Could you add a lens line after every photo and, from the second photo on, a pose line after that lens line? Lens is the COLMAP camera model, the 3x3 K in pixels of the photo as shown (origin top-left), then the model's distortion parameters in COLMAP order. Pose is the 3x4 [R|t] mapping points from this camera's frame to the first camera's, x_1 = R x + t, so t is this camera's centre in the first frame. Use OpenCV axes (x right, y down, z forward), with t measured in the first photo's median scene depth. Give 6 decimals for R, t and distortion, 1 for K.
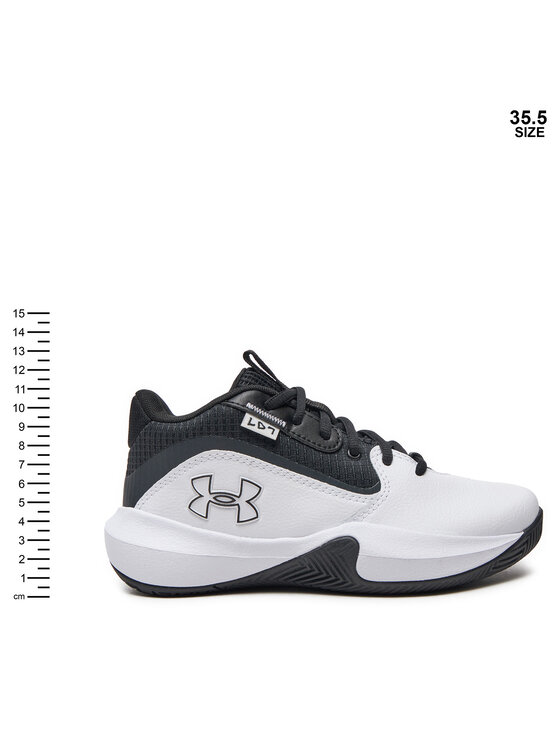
lens RADIAL K [[932.8, 0, 280.0], [0, 932.8, 373.0], [0, 0, 1]] dist [-0.016999, -0.014510]
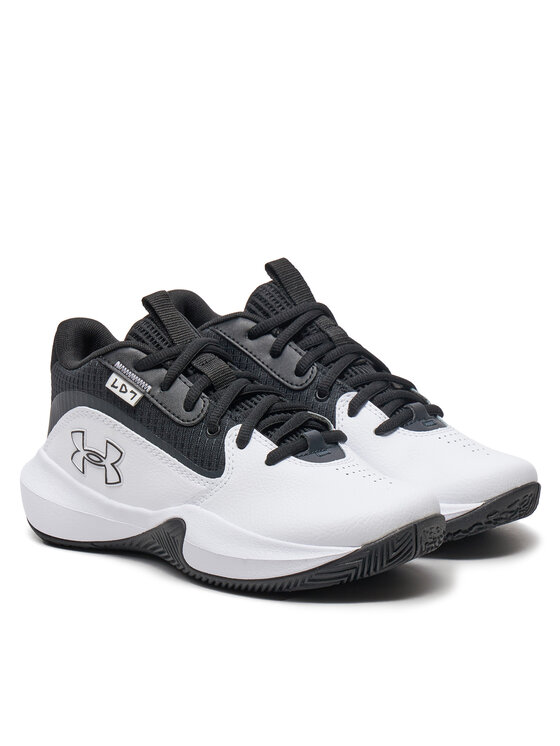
lens RADIAL K [[1864.5, 0, 280.0], [0, 1864.5, 373.0], [0, 0, 1]] dist [0.417886, 0.042738]
pose [[0.861582, 0.128995, -0.490955, 1.037957], [-0.024967, 0.976771, 0.212826, -0.363804], [0.507004, -0.171110, 0.844789, -0.511008]]
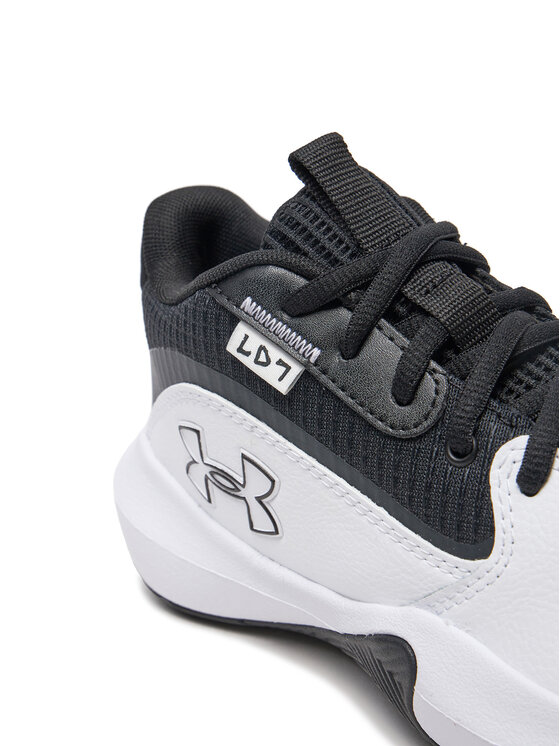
lens RADIAL K [[1363.5, 0, 280.0], [0, 1363.5, 373.0], [0, 0, 1]] dist [-0.020778, -0.025245]
pose [[0.794833, 0.166488, -0.583543, 0.365514], [0.091042, 0.918027, 0.385924, -0.185526], [0.599960, -0.359872, 0.714521, 0.536518]]
